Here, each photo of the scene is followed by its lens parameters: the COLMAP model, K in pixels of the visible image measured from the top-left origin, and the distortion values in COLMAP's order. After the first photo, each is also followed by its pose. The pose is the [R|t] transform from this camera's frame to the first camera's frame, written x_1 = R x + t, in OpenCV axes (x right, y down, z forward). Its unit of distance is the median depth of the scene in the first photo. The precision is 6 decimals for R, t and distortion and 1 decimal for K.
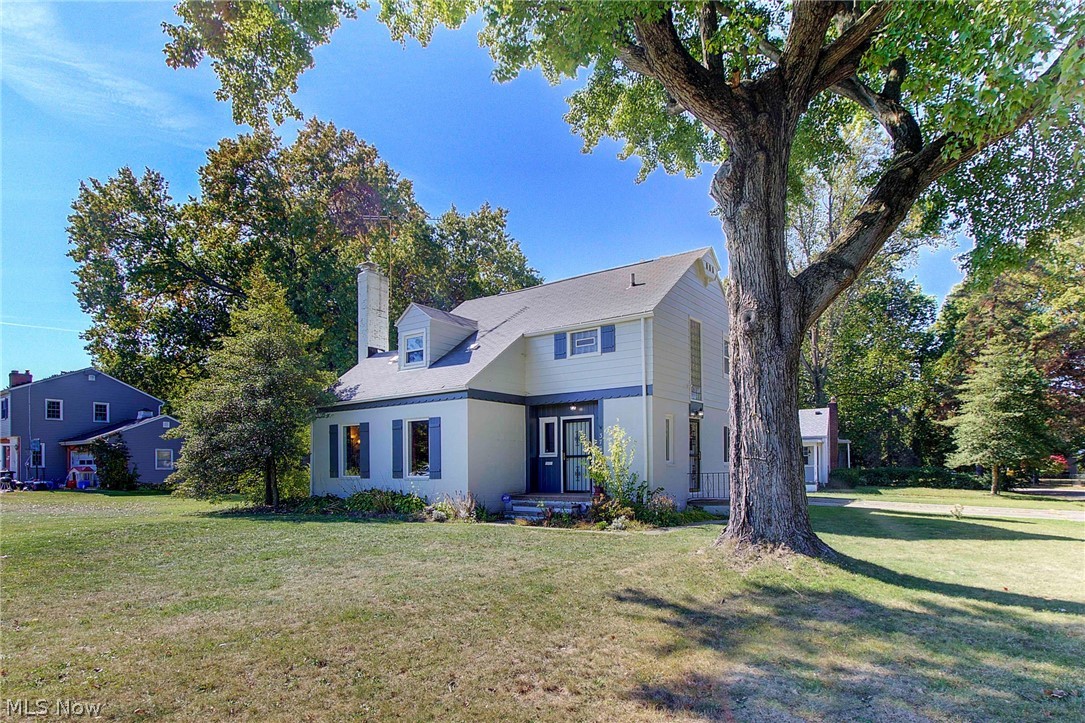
lens RADIAL K [[549.8, 0, 542.5], [0, 549.8, 361.5], [0, 0, 1]] dist [-0.000599, 0.000402]
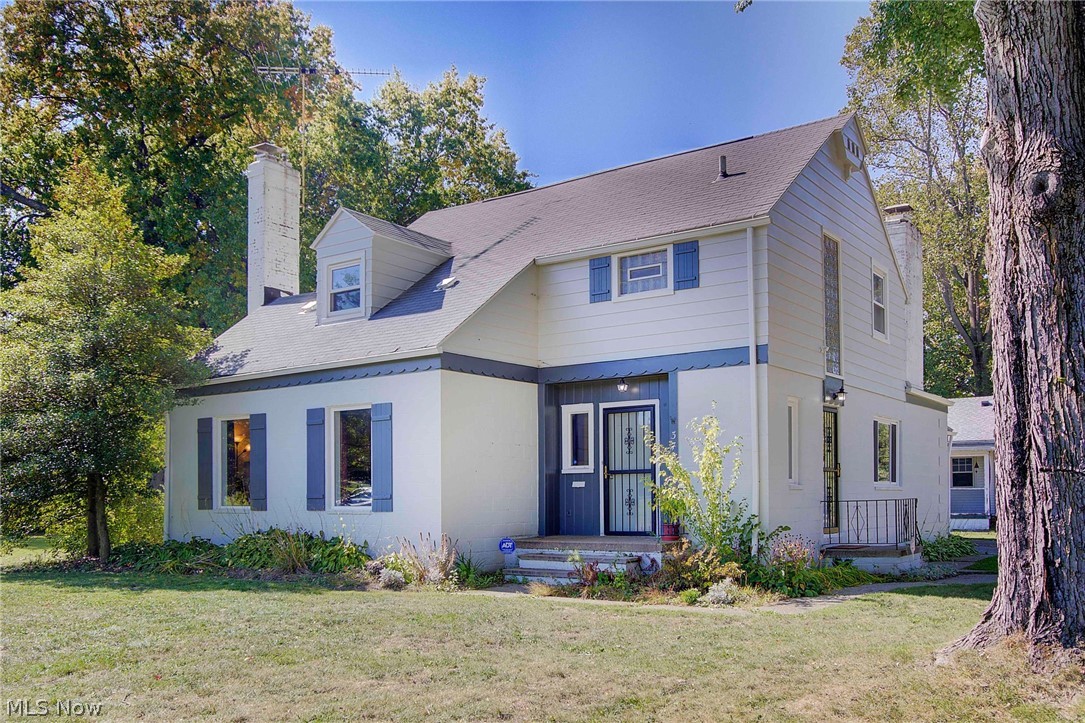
lens RADIAL K [[856.2, 0, 538.9], [0, 856.2, 316.4], [0, 0, 1]] dist [-0.009685, -0.006399]
pose [[0.999982, -0.000230, 0.006047, -0.035253], [0.000303, 0.999928, -0.012010, 0.020157], [-0.006044, 0.012012, 0.999910, 0.101685]]
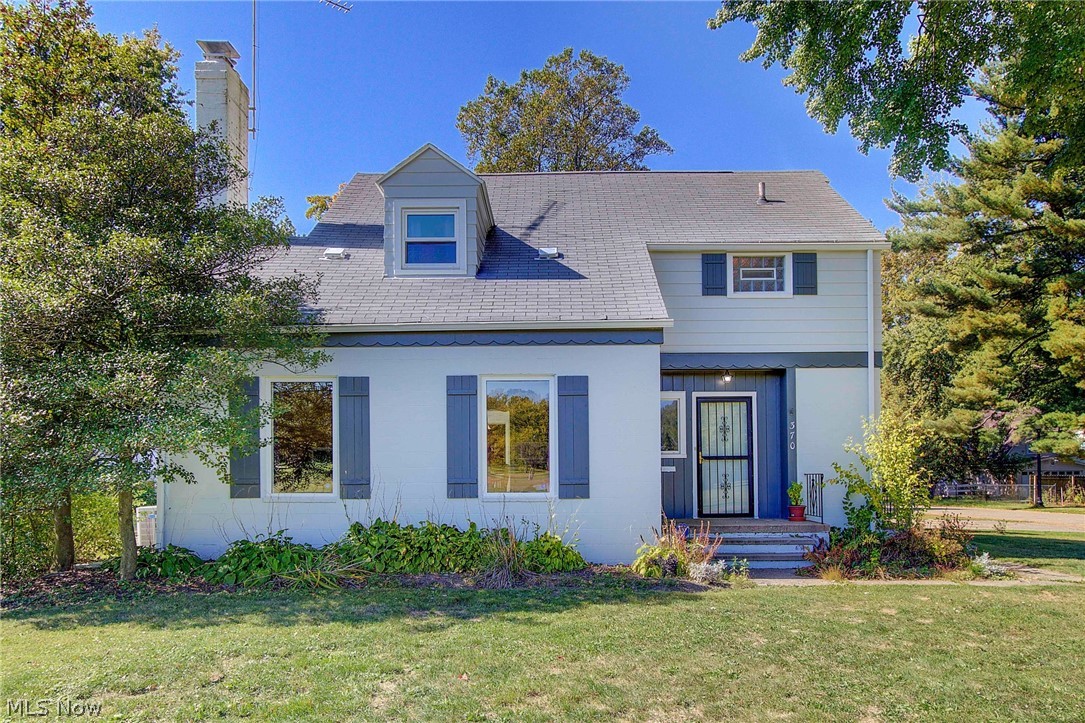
lens RADIAL K [[707.3, 0, 542.5], [0, 707.3, 361.5], [0, 0, 1]] dist [0.004264, 0.000737]
pose [[0.835037, 0.089650, 0.542841, -0.519931], [-0.106464, 0.994317, -0.000441, 0.084062], [-0.539796, -0.057425, 0.839835, 0.435042]]
